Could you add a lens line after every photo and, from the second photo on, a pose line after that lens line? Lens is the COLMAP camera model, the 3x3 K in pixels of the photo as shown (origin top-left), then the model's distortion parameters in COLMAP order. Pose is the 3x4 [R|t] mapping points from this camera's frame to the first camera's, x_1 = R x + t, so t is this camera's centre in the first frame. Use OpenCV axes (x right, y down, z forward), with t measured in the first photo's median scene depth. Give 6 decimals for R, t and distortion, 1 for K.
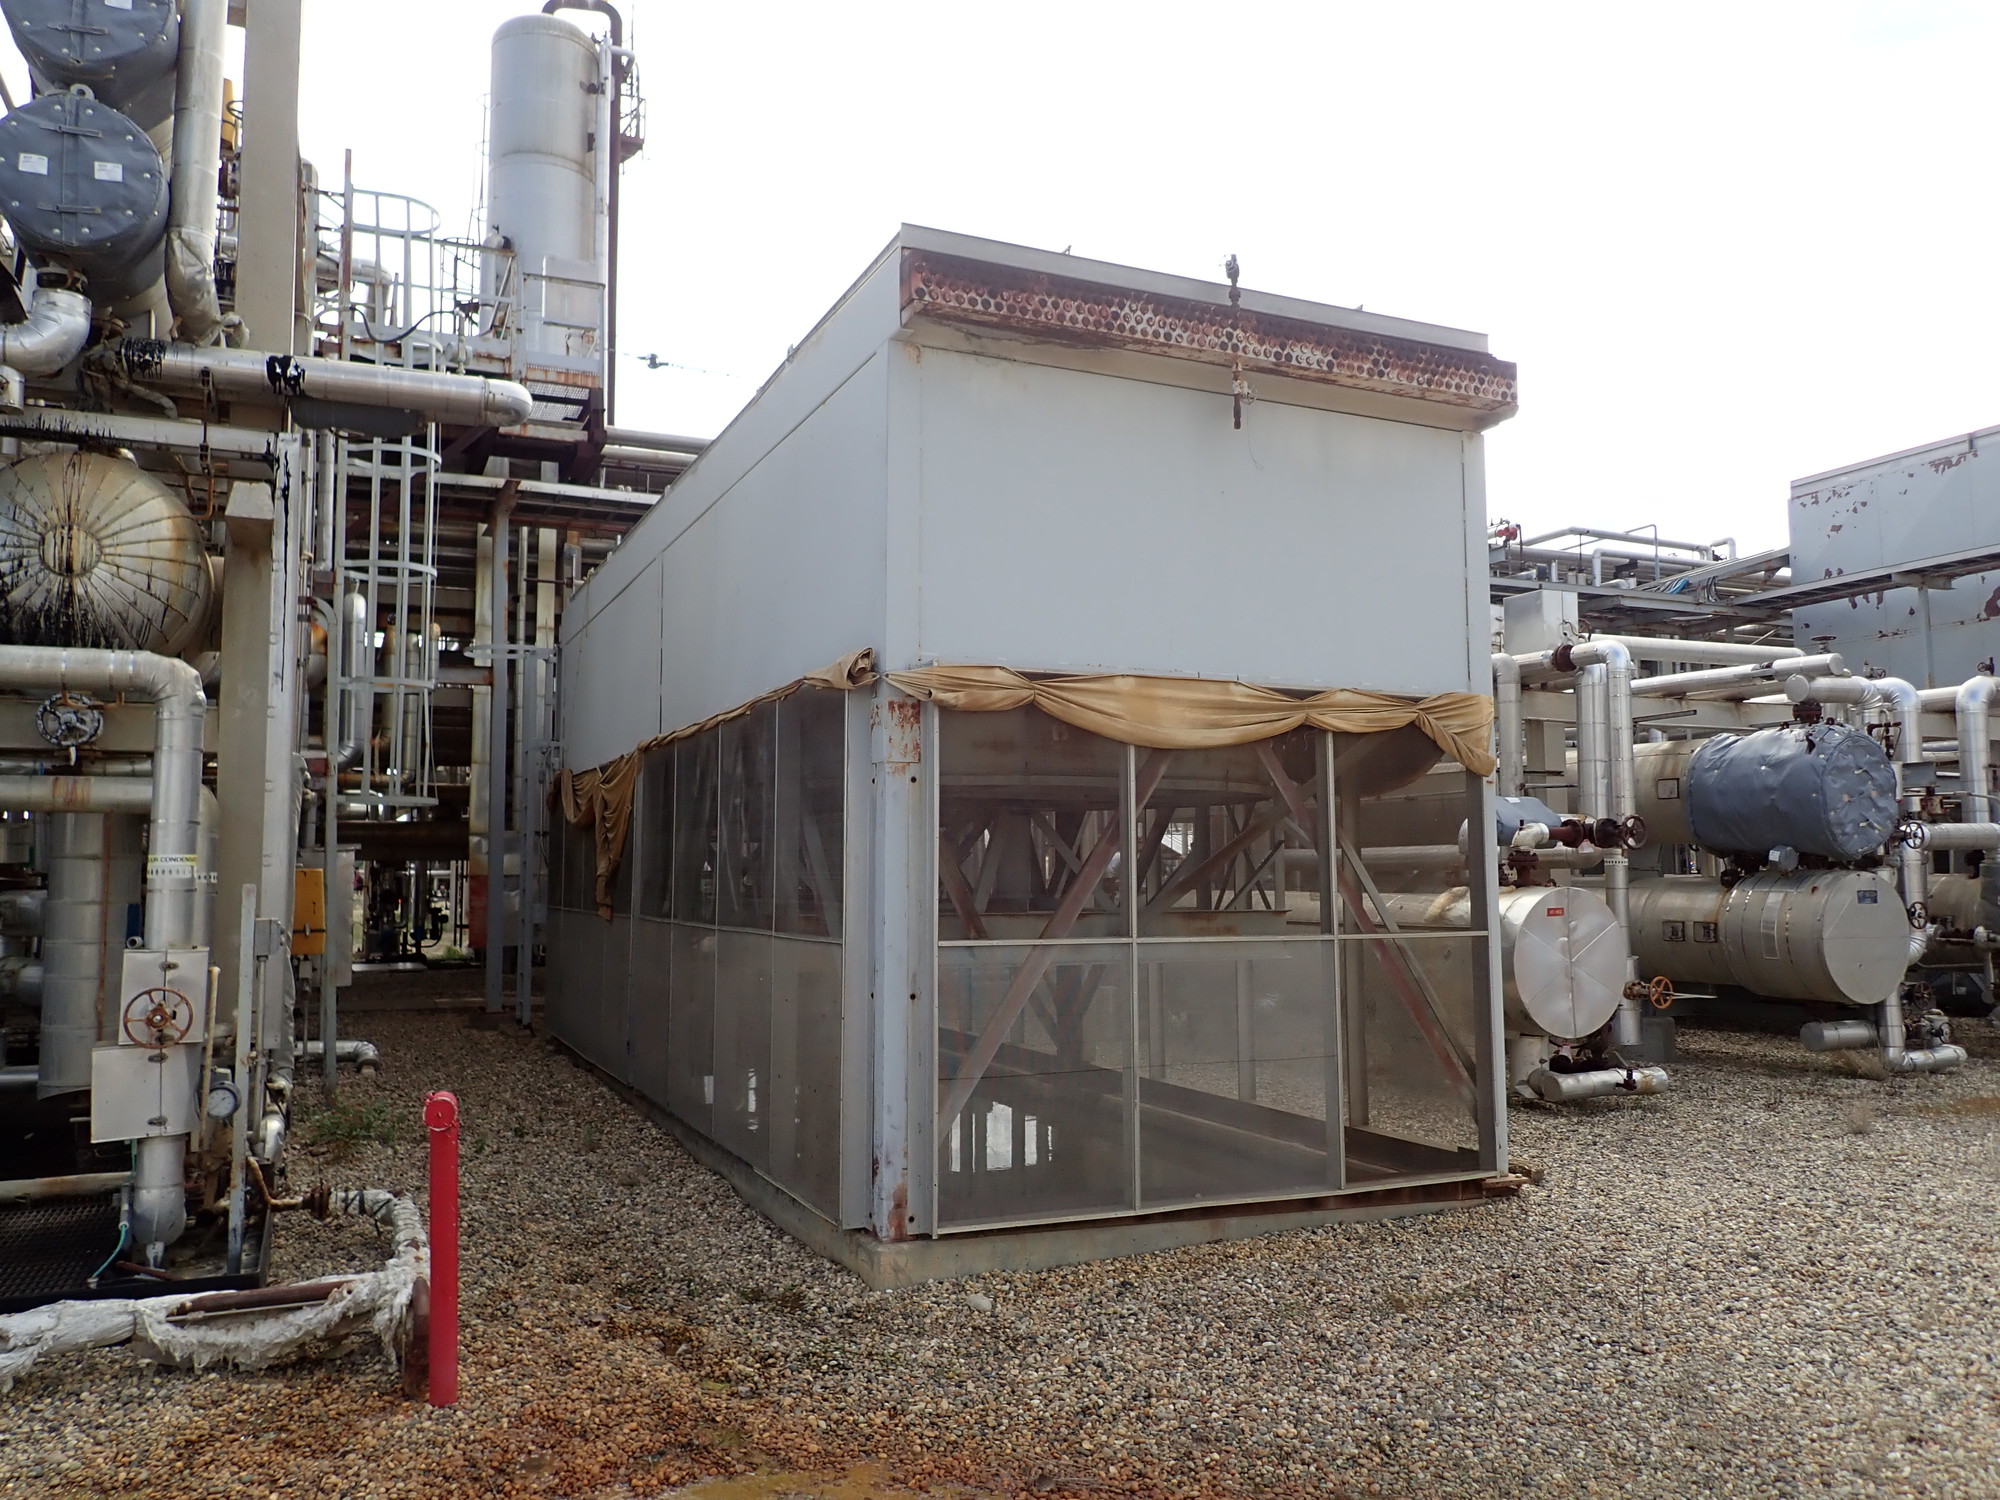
lens RADIAL K [[1479.0, 0, 1003.0], [0, 1479.0, 746.2], [0, 0, 1]] dist [0.011075, -0.014606]
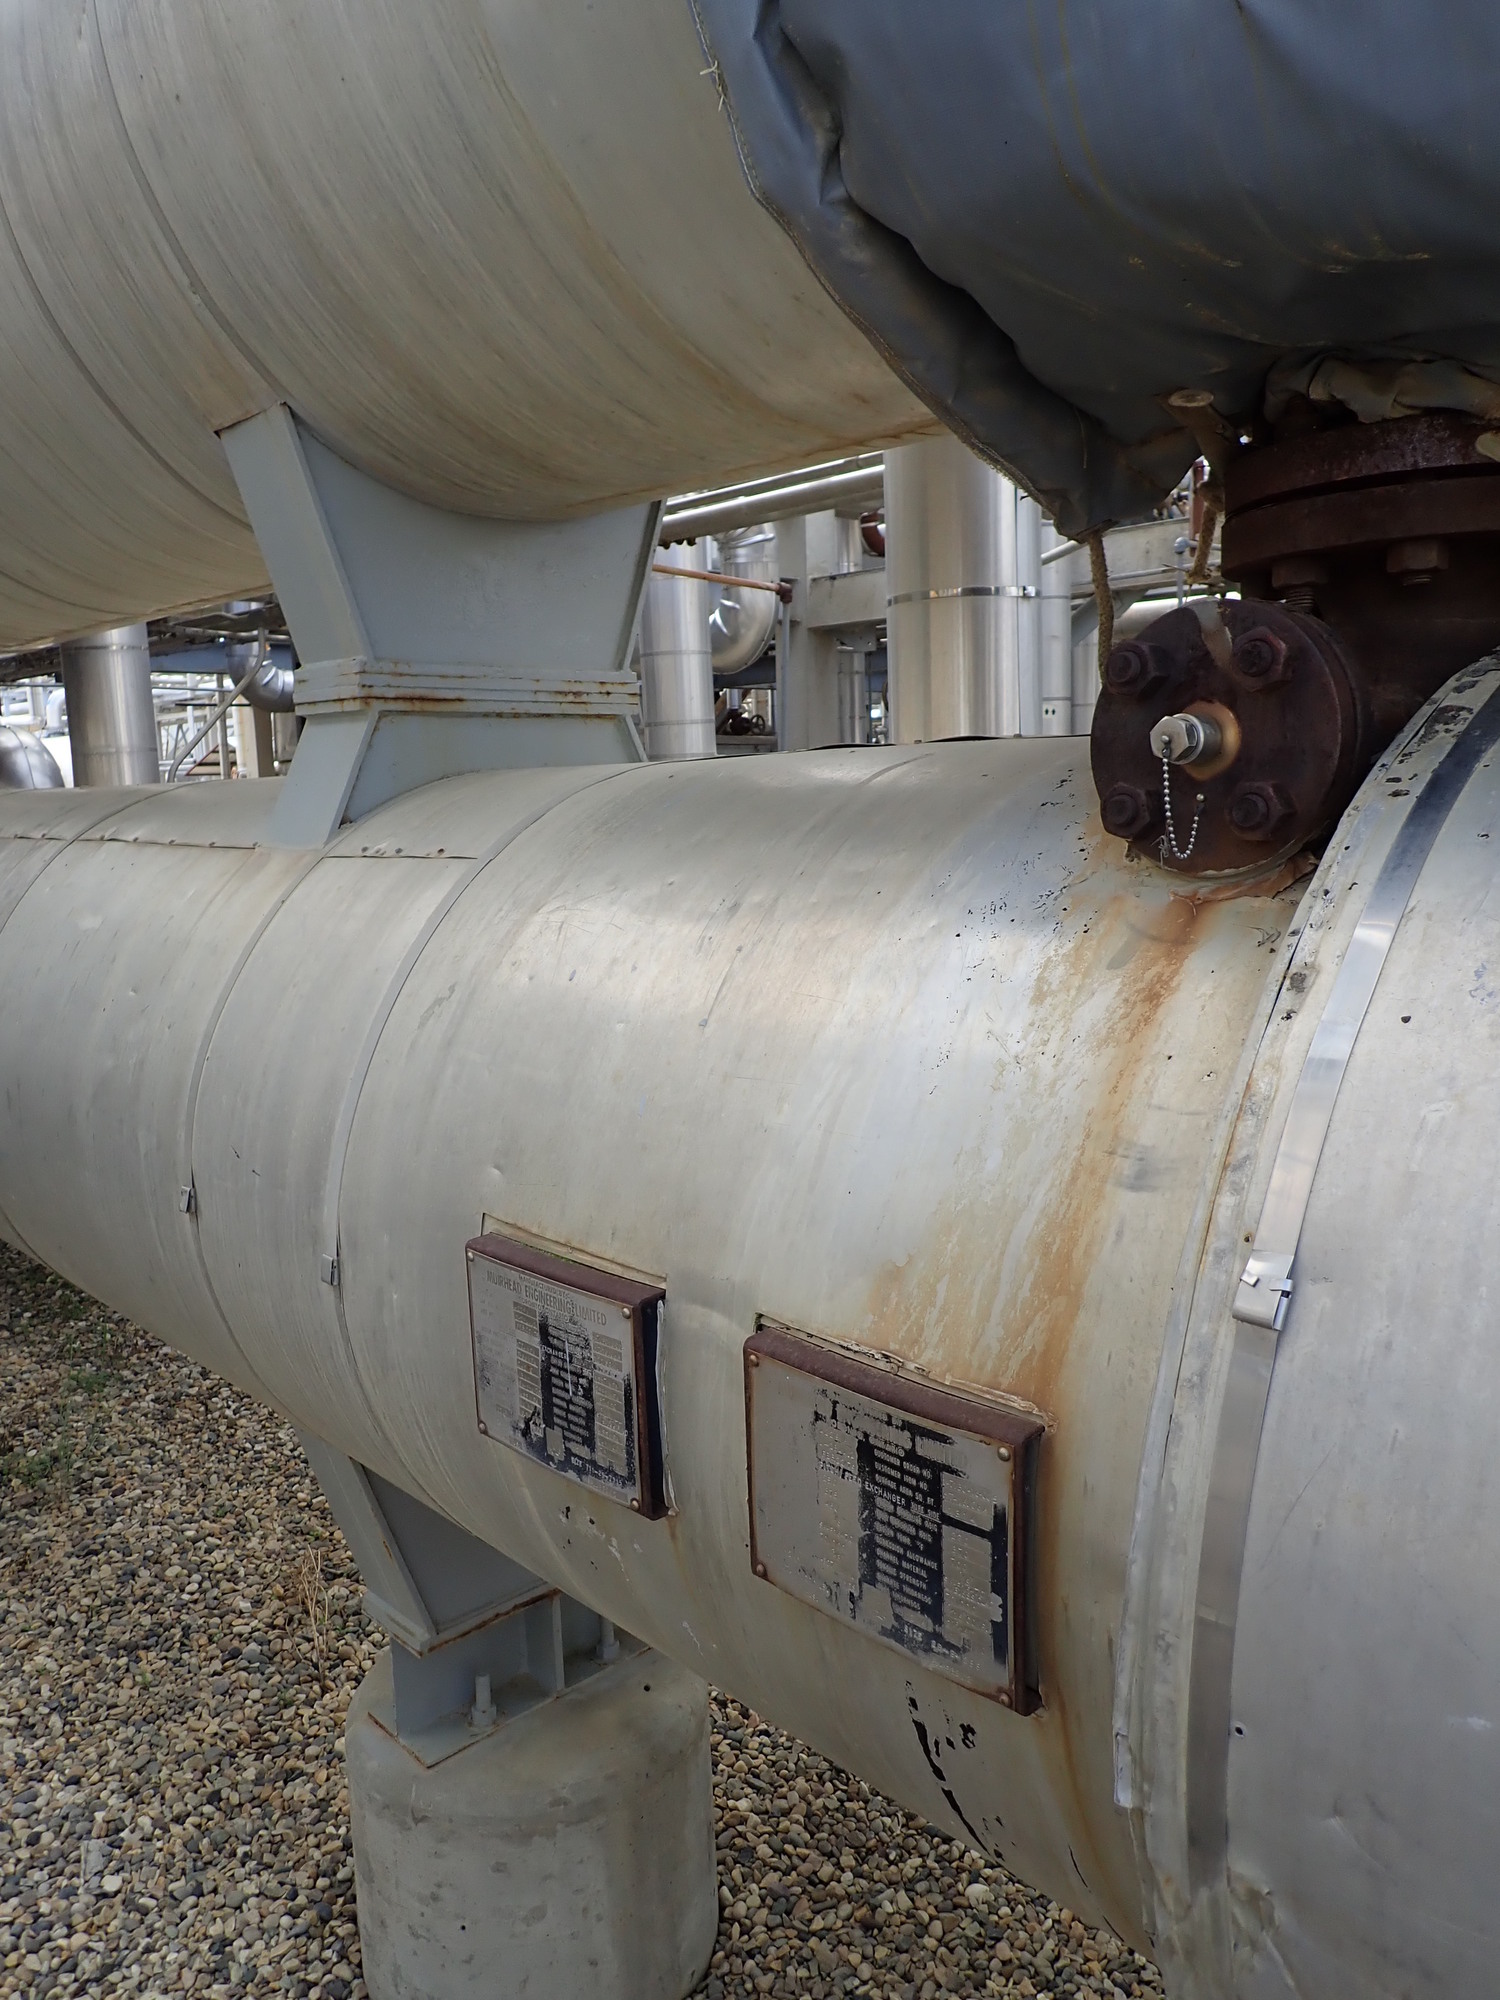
lens RADIAL K [[1479.0, 0, 752.7], [0, 1479.0, 1004.1], [0, 0, 1]] dist [0.011075, -0.014606]
pose [[0.945601, -0.066314, 0.318497, 0.450538], [-0.007039, 0.974605, 0.223821, 0.086840], [-0.325251, -0.213888, 0.921121, 0.949317]]
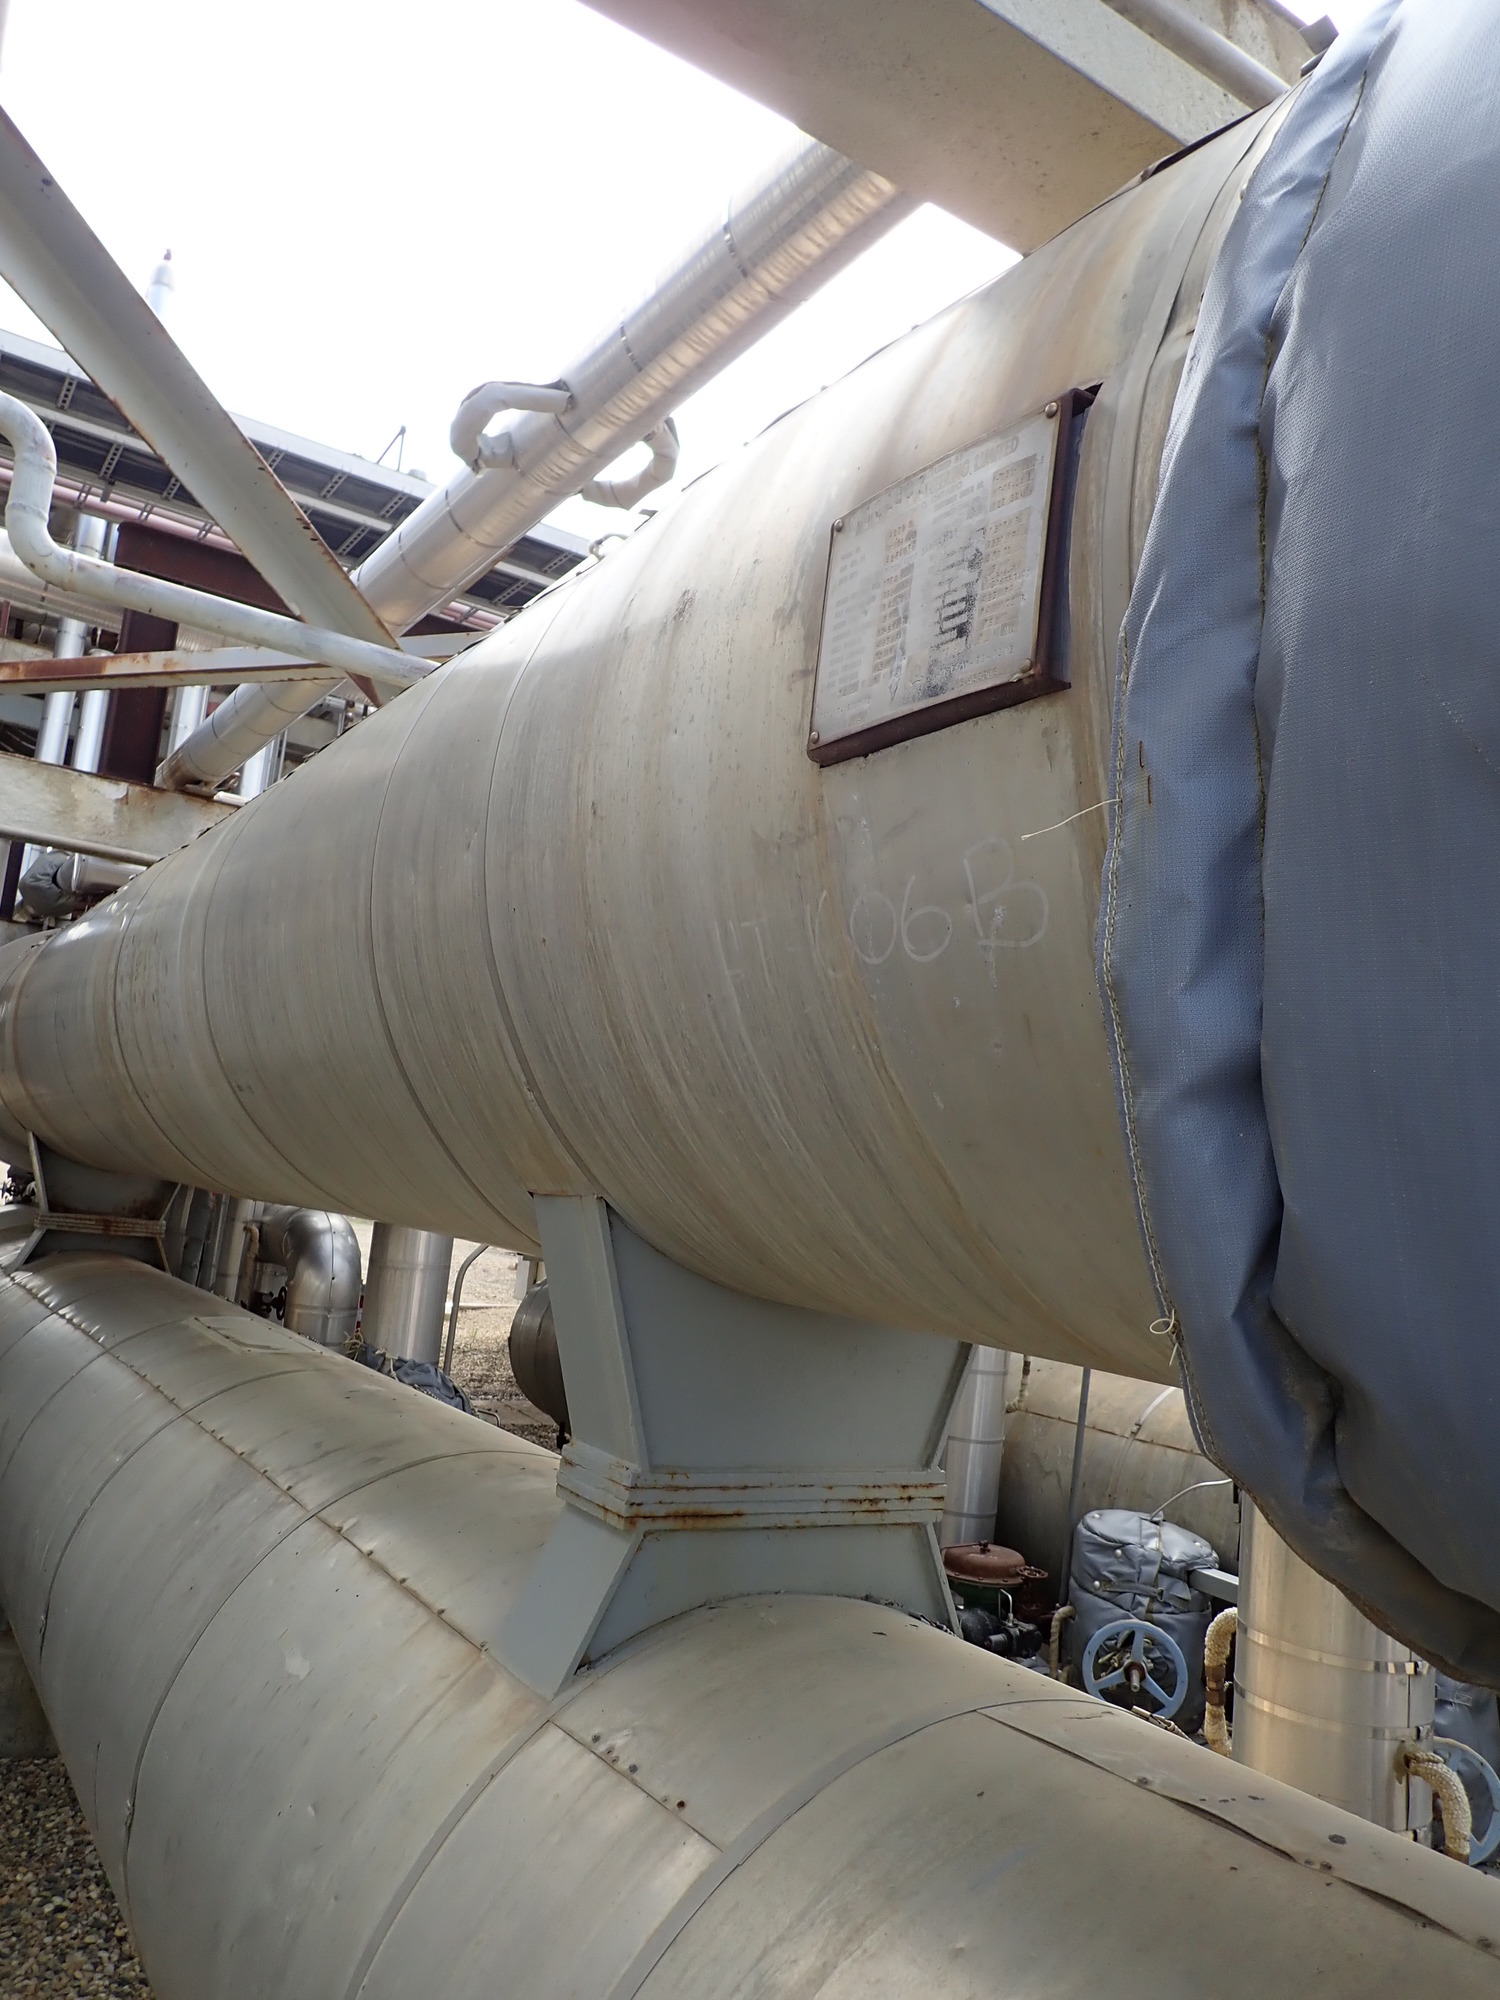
lens RADIAL K [[1479.0, 0, 752.9], [0, 1479.0, 1001.0], [0, 0, 1]] dist [0.011075, -0.014606]
pose [[0.984131, 0.124622, 0.126315, 0.451537], [-0.118427, 0.991413, -0.055448, 0.053966], [-0.132141, 0.039609, 0.990439, 0.972845]]
